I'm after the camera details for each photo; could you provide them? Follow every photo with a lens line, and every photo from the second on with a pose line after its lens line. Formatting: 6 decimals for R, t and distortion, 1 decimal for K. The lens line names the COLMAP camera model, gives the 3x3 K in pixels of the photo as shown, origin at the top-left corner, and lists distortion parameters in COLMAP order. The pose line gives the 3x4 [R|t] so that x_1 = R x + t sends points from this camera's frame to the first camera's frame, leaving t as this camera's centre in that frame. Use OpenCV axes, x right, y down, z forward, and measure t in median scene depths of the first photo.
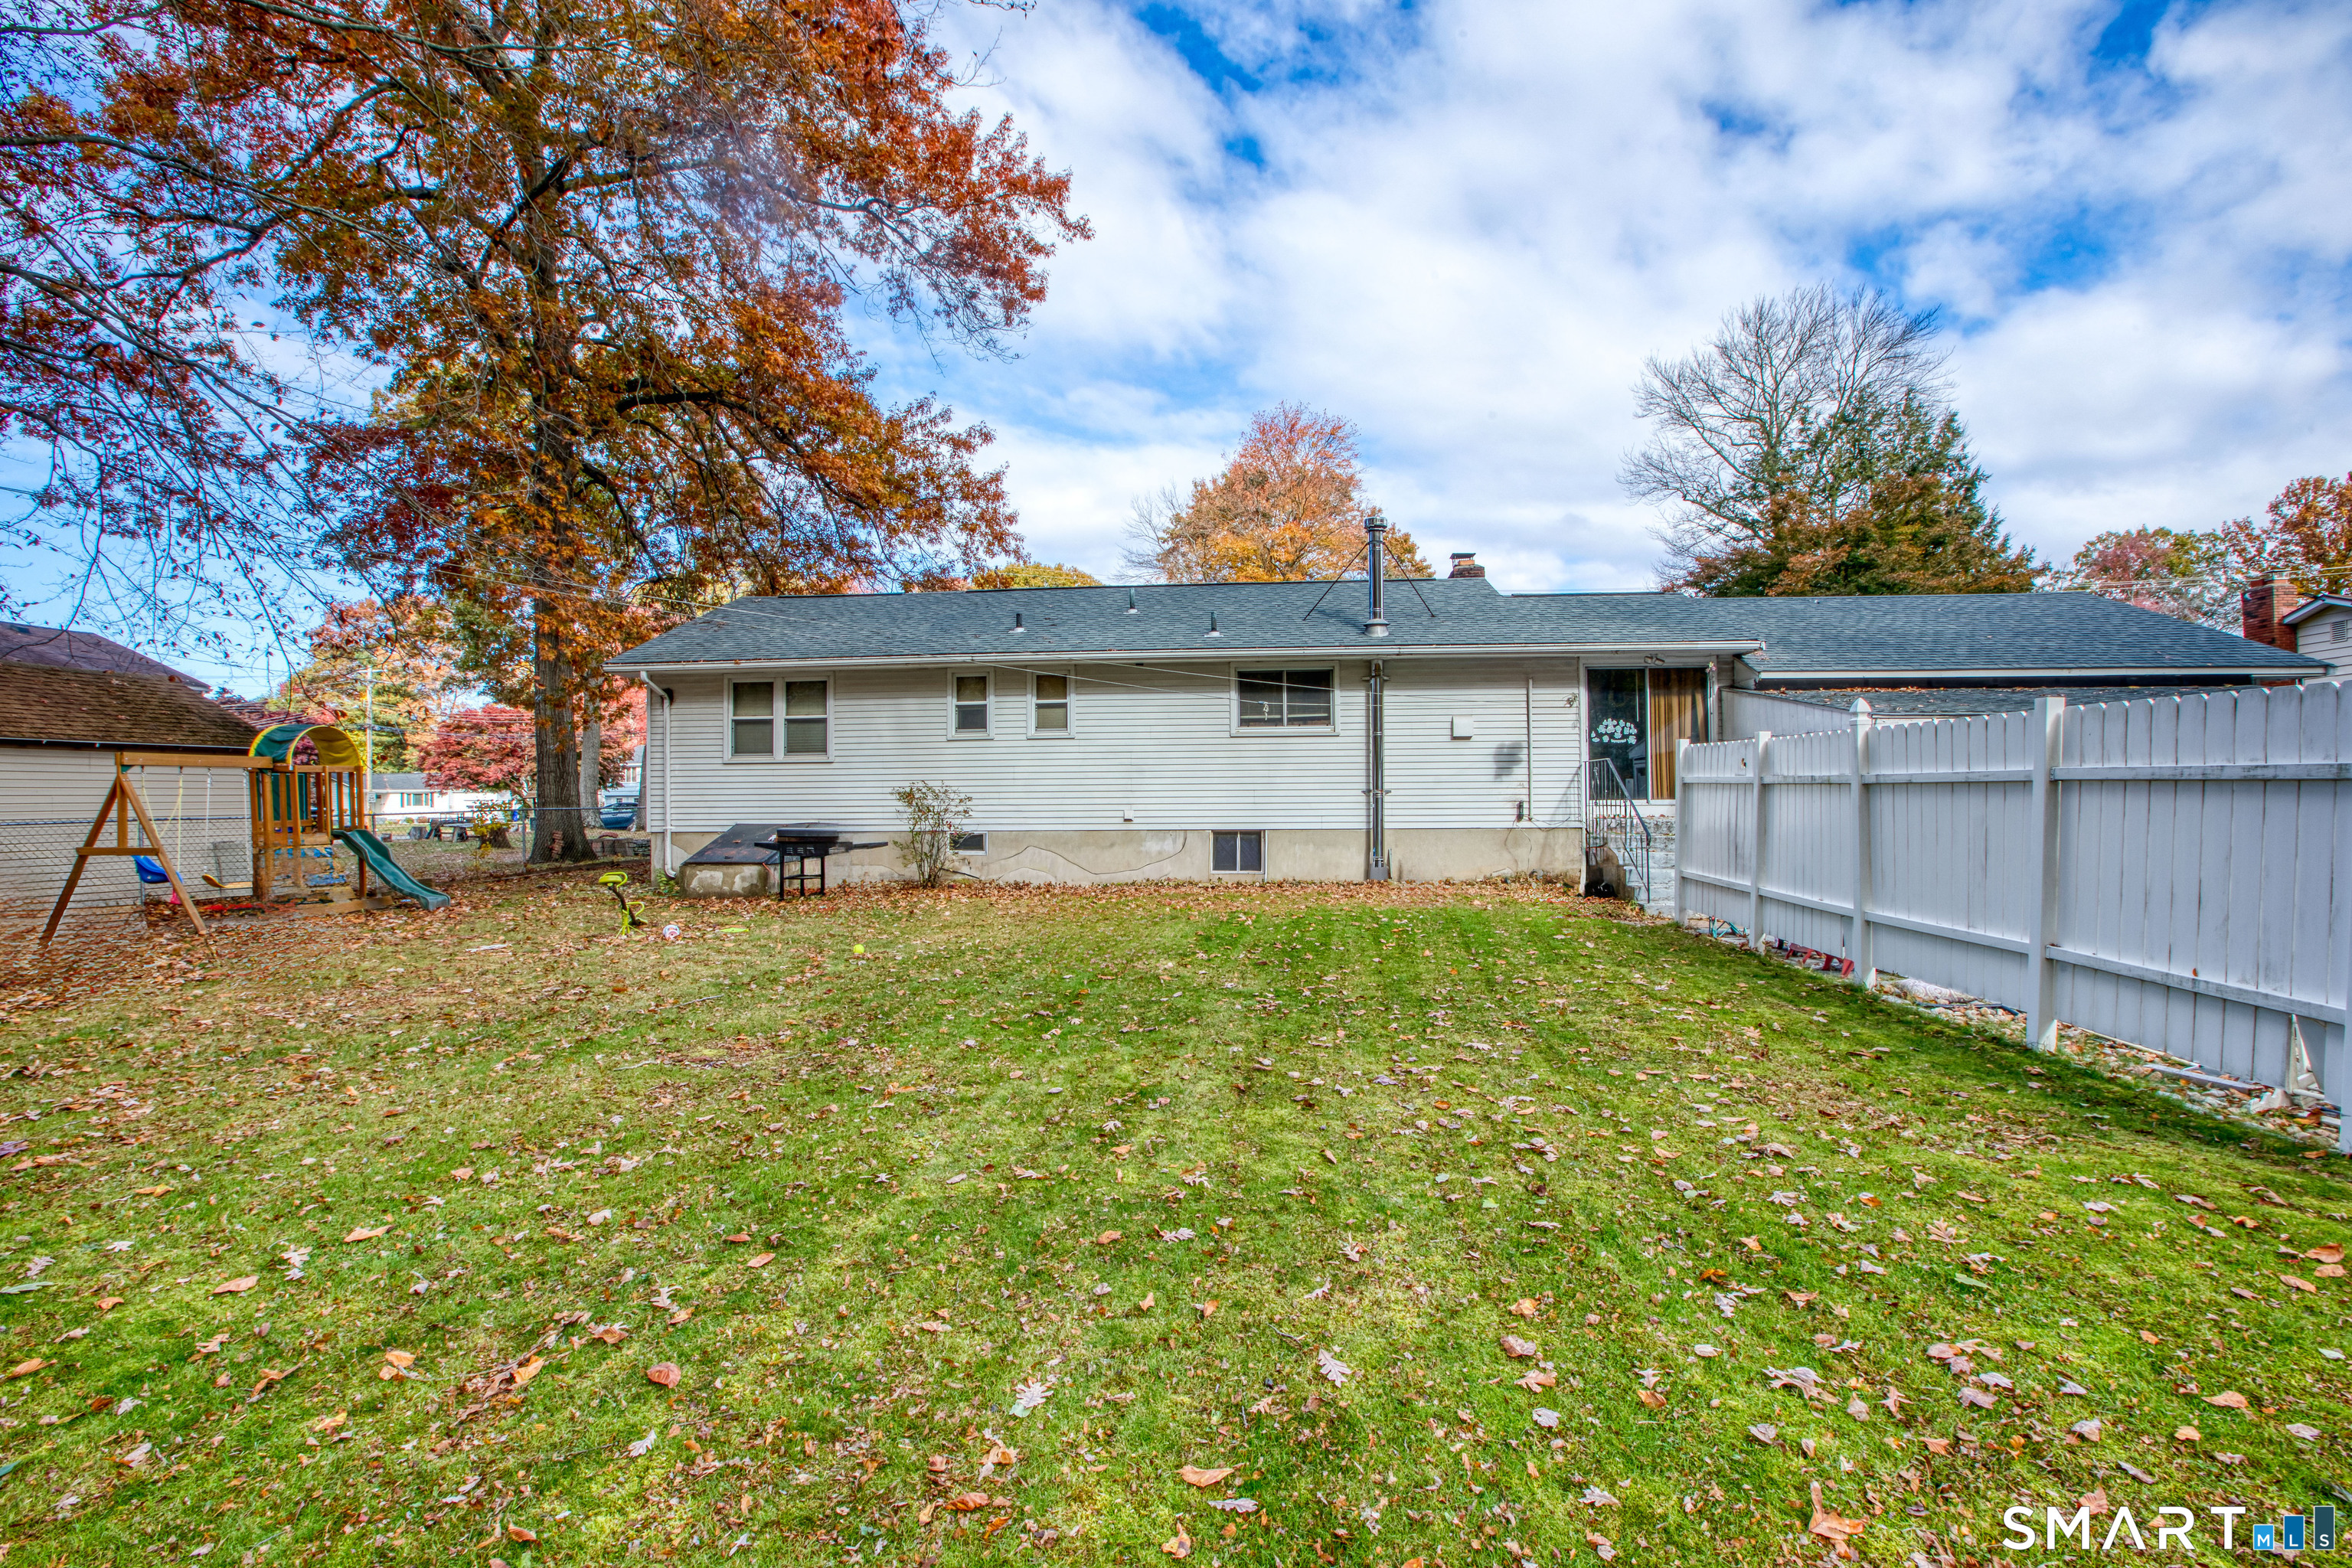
lens RADIAL K [[1057.9, 0, 1175.9], [0, 1057.9, 782.1], [0, 0, 1]] dist [-0.042374, 0.001702]
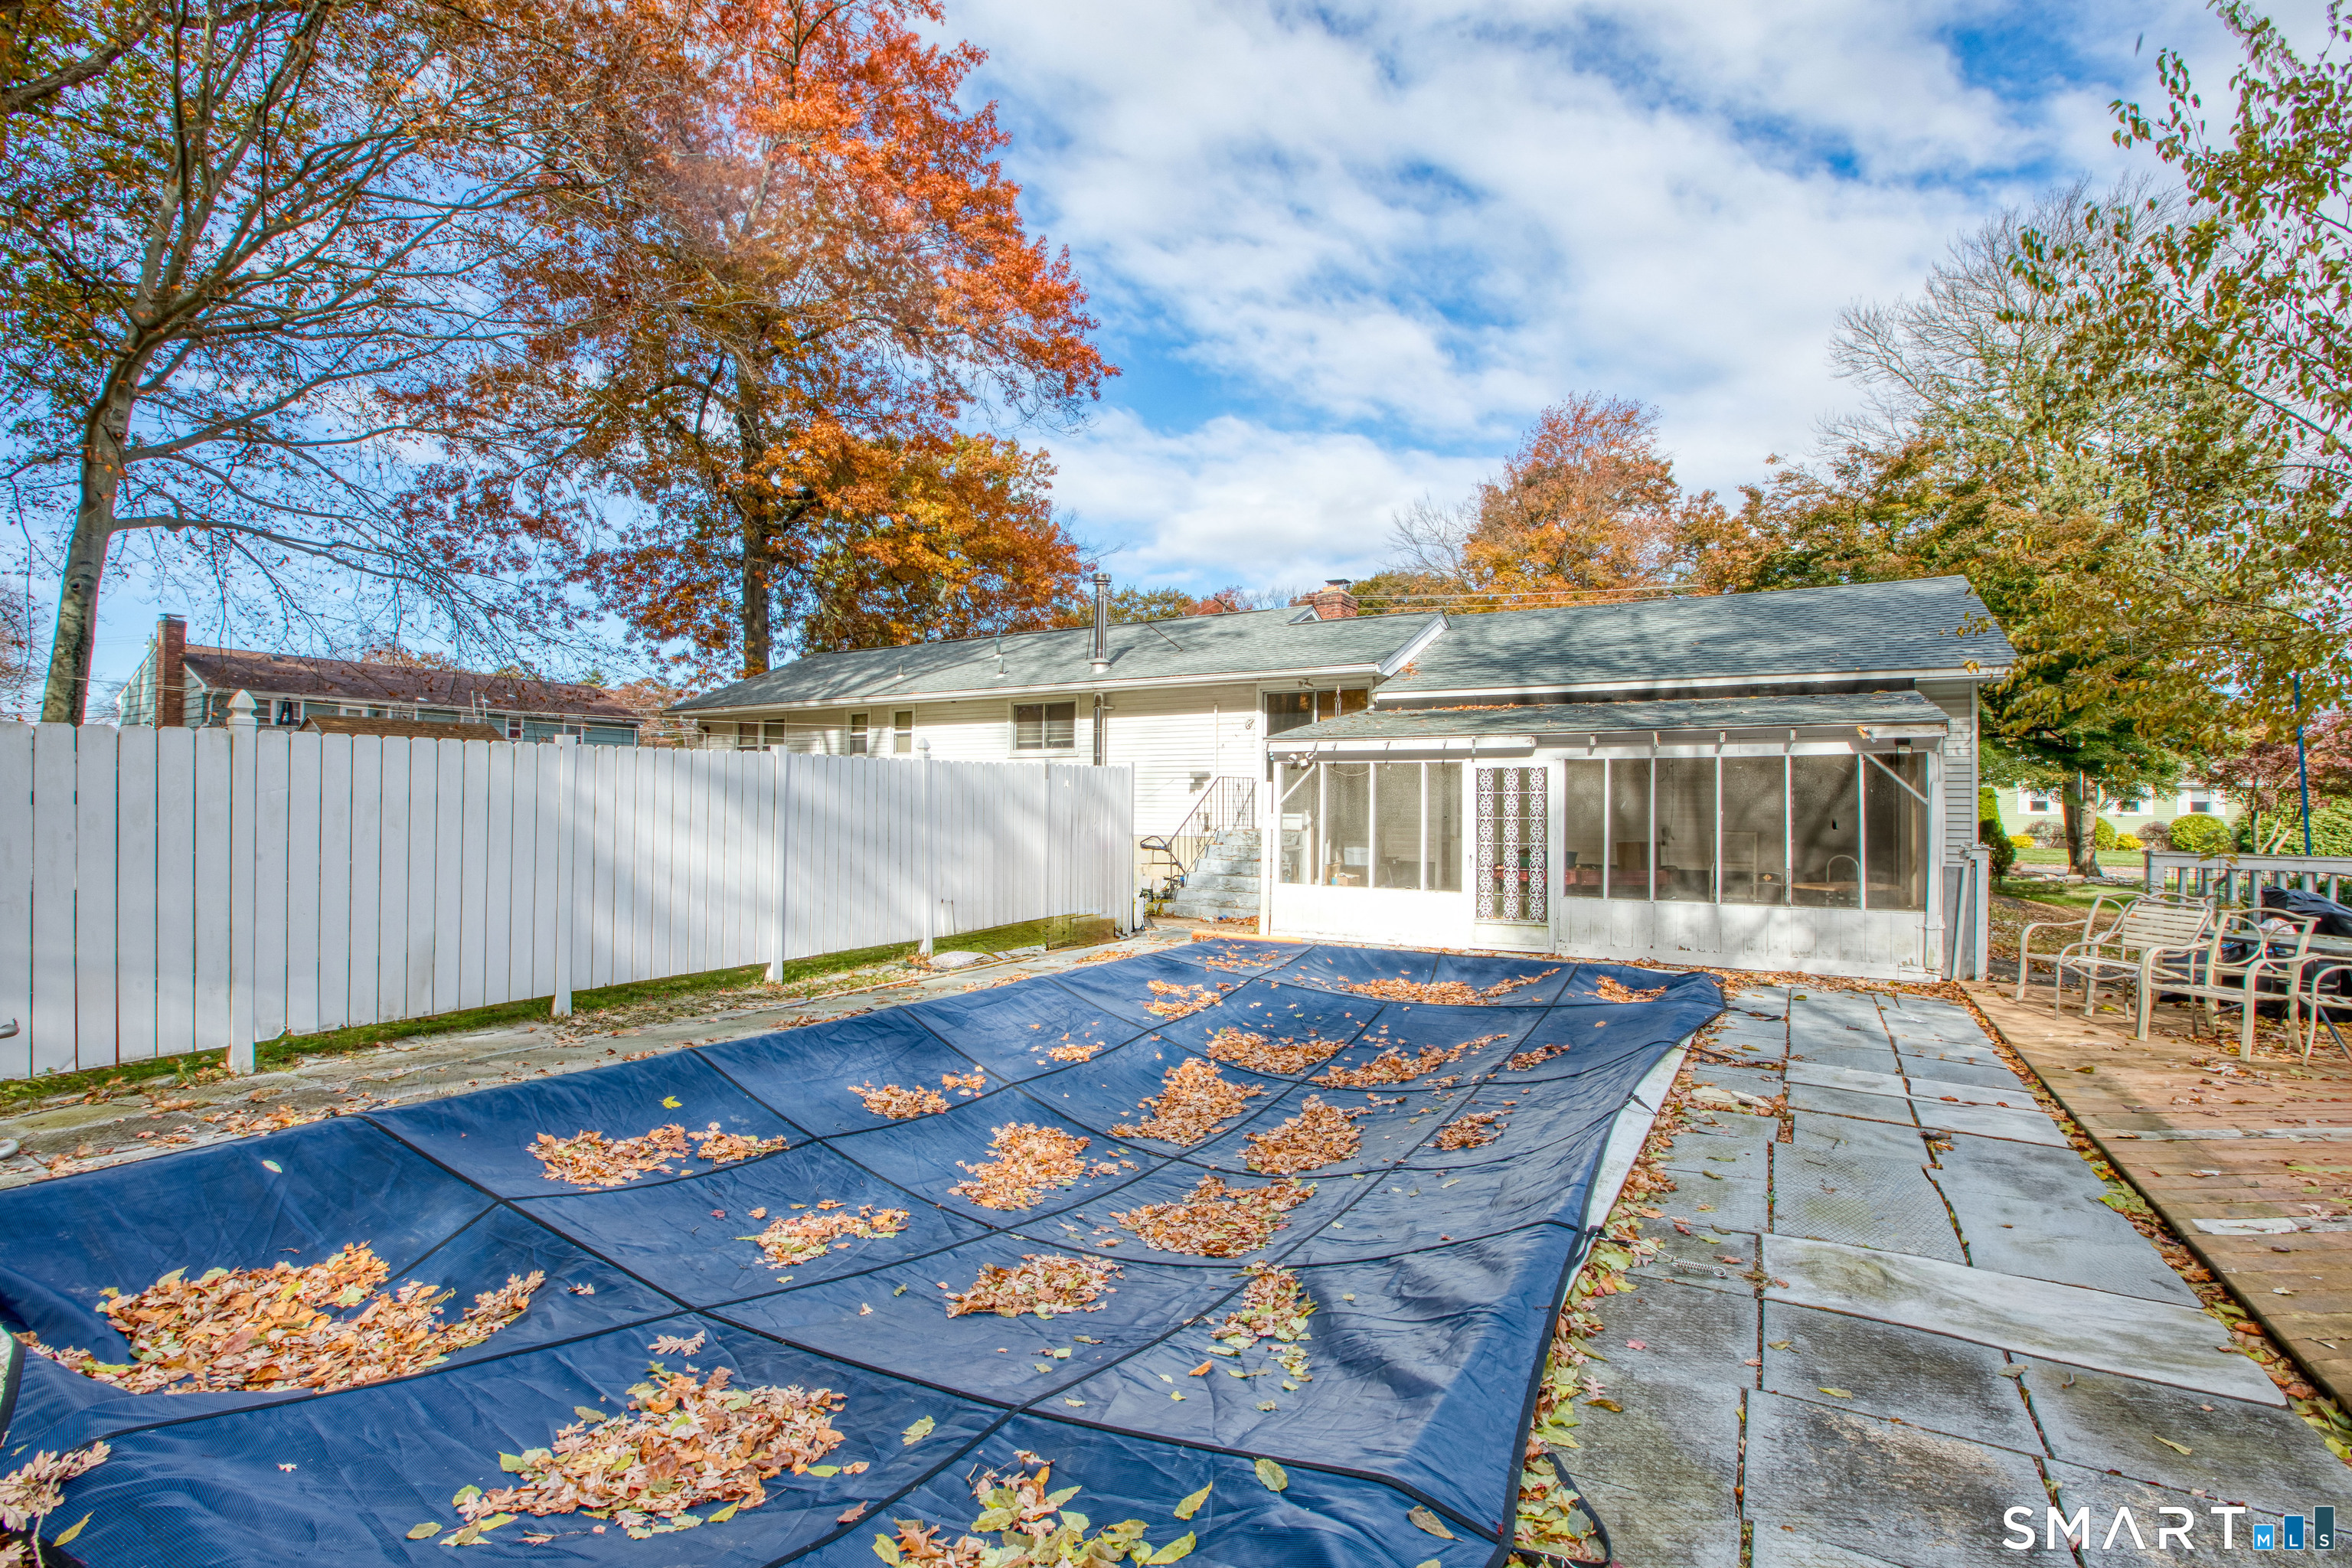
lens RADIAL K [[1057.9, 0, 1162.5], [0, 1057.9, 786.5], [0, 0, 1]] dist [-0.042374, 0.001702]
pose [[0.896710, 0.006101, -0.442577, 0.743947], [-0.007016, 0.999975, -0.000429, -0.010330], [0.442563, 0.003490, 0.896730, -0.025036]]
